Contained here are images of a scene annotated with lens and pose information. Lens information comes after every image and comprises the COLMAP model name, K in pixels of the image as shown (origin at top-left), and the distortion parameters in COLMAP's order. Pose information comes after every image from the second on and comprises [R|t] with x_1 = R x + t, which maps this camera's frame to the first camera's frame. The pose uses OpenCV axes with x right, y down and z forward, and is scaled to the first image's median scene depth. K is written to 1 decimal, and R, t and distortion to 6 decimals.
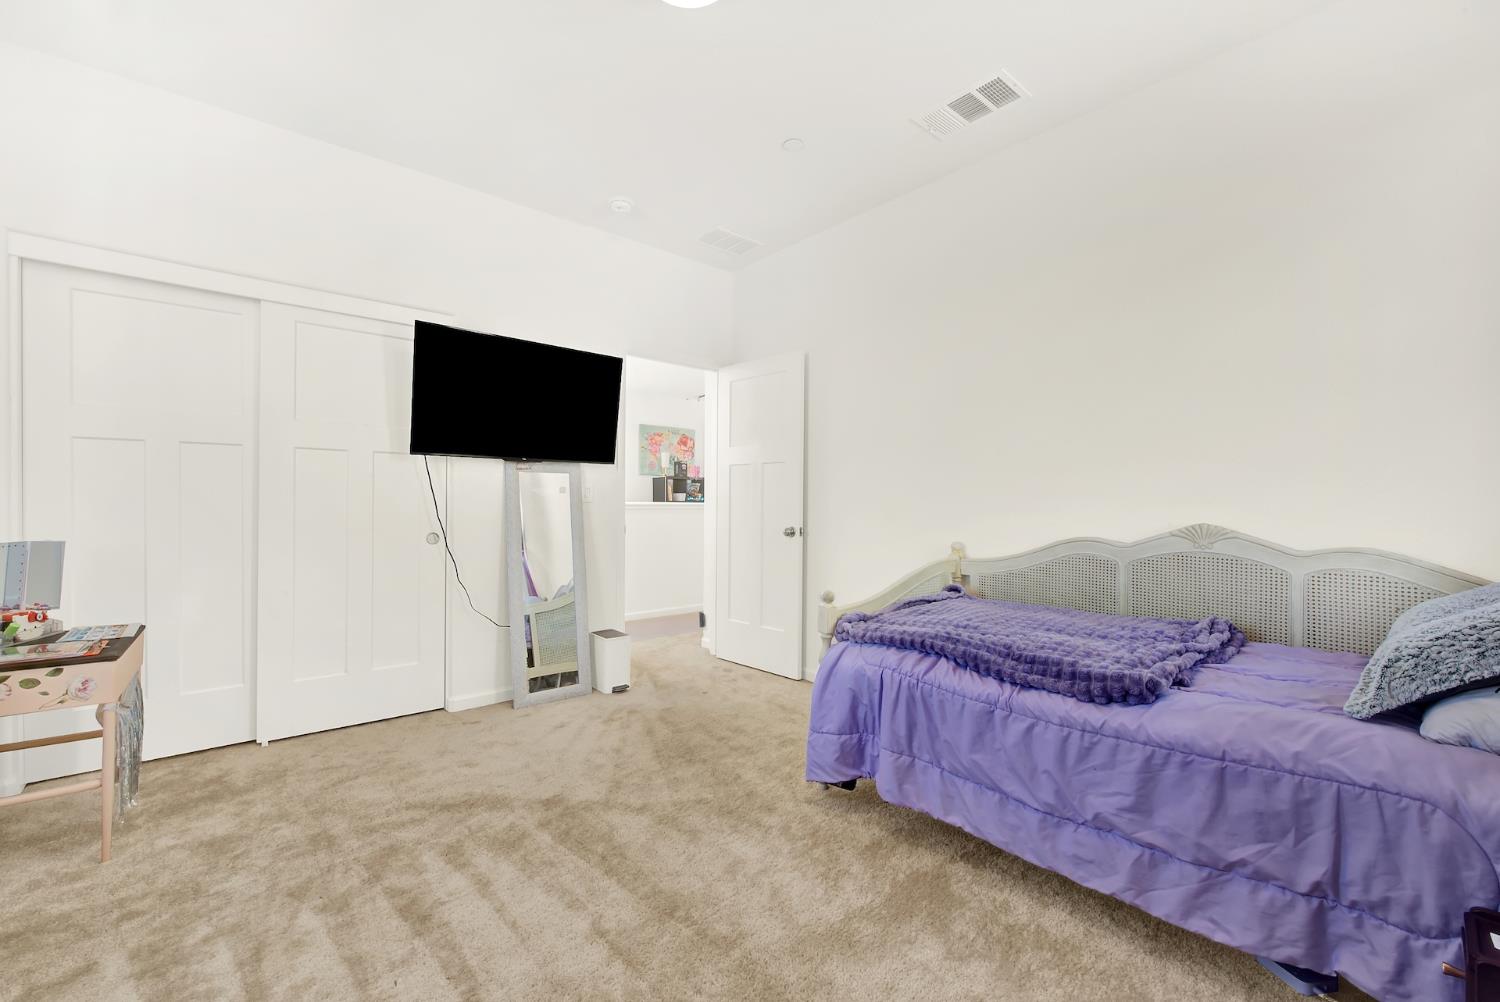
lens RADIAL K [[611.5, 0, 750.2], [0, 611.5, 504.6], [0, 0, 1]] dist [0.002677, -0.002060]
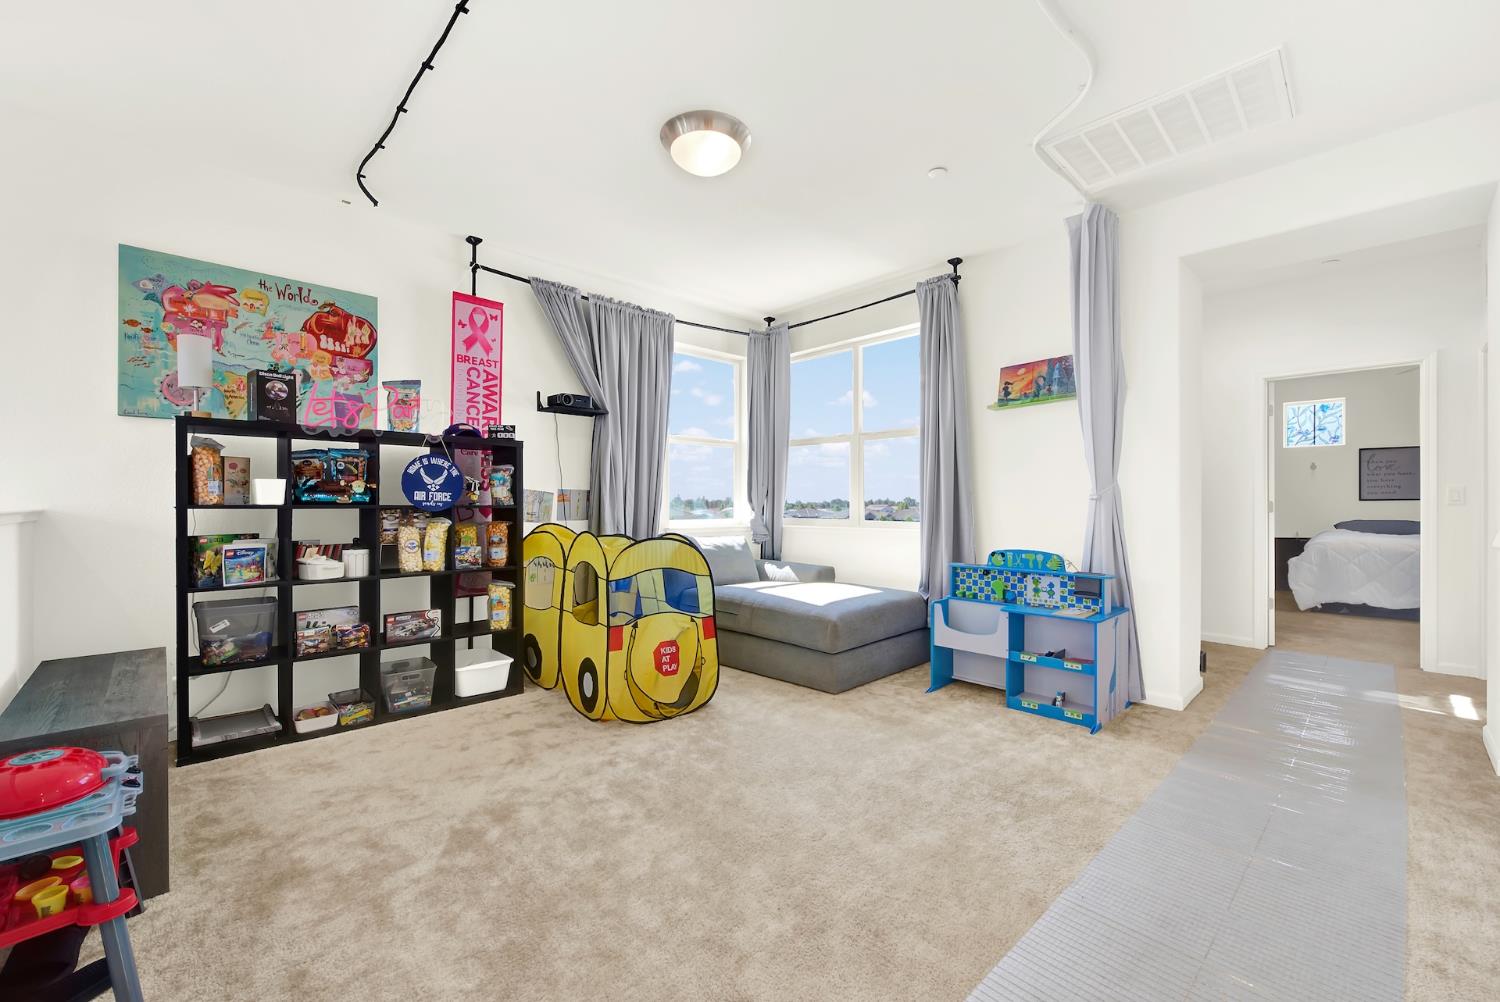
lens RADIAL K [[611.5, 0, 753.0], [0, 611.5, 504.1], [0, 0, 1]] dist [0.002677, -0.002060]
pose [[0.997045, -0.013551, 0.075621, 0.098232], [0.013694, 0.999905, -0.001368, -0.000853], [-0.075596, 0.002399, 0.997136, 0.651786]]
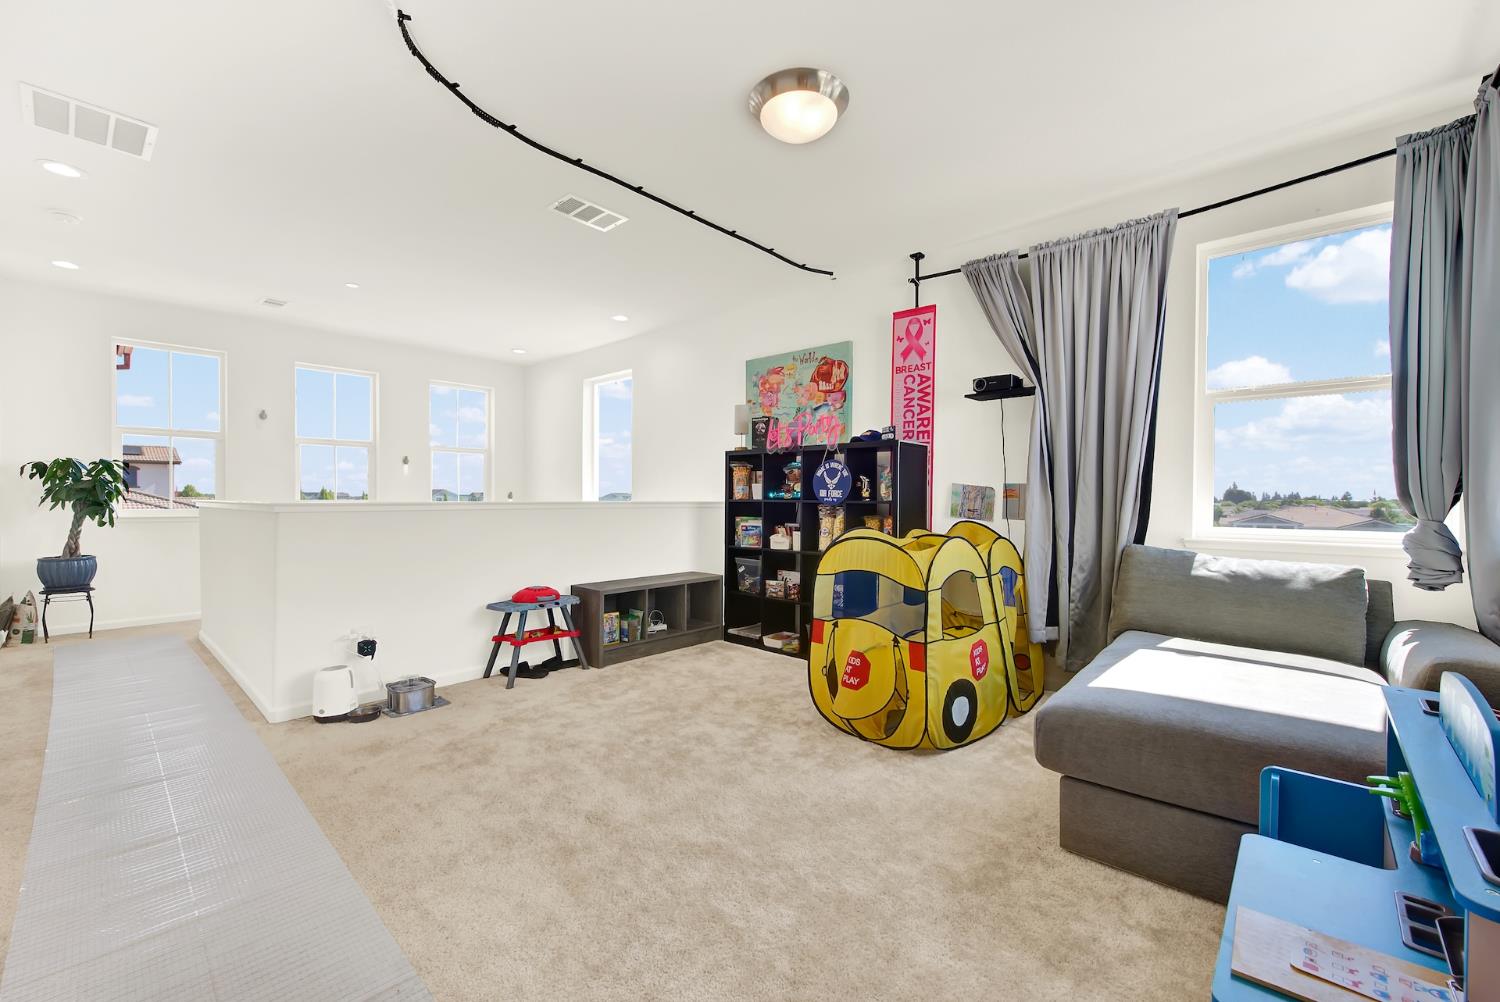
lens RADIAL K [[611.5, 0, 750.0], [0, 611.5, 505.6], [0, 0, 1]] dist [0.002677, -0.002060]
pose [[0.148872, -0.001336, -0.988856, 0.357145], [-0.002734, 0.999995, -0.001762, 0.001304], [0.988853, 0.002966, 0.148868, 0.881417]]
